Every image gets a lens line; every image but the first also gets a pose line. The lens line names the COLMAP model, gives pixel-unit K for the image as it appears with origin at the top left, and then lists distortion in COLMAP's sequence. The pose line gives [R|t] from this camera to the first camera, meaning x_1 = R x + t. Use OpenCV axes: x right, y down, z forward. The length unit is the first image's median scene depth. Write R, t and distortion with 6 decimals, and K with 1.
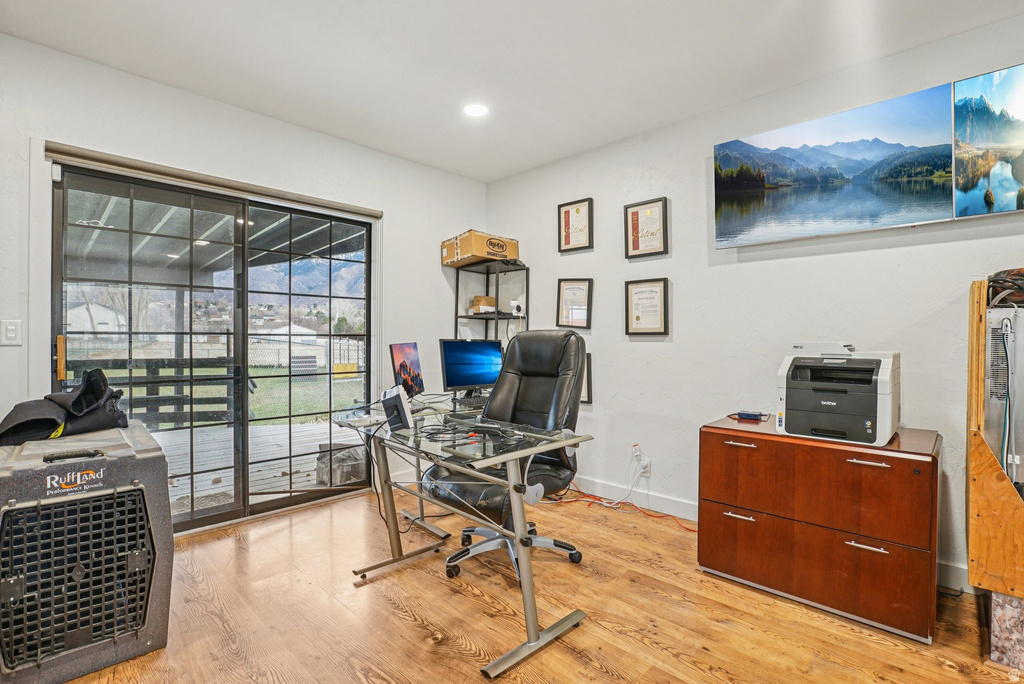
lens RADIAL K [[482.2, 0, 511.9], [0, 482.2, 339.1], [0, 0, 1]] dist [-0.024218, 0.001458]
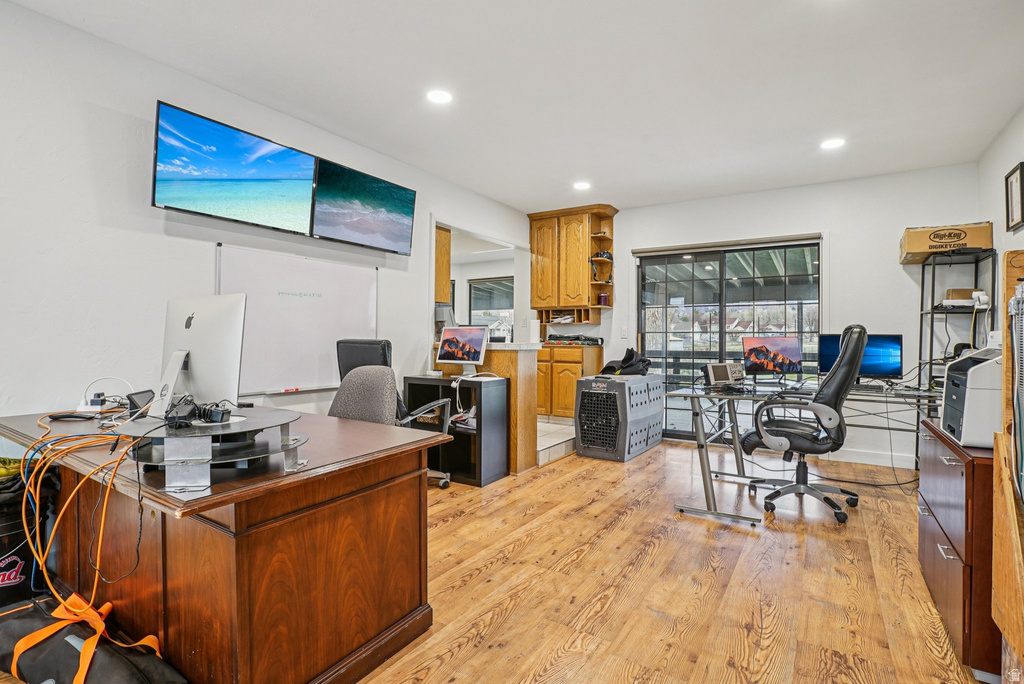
lens RADIAL K [[482.2, 0, 518.6], [0, 482.2, 337.5], [0, 0, 1]] dist [-0.024218, 0.001458]
pose [[0.191298, -0.003726, -0.981525, 1.172703], [-0.008040, 0.999953, -0.005363, 0.025760], [0.981499, 0.008917, 0.191259, 0.004173]]
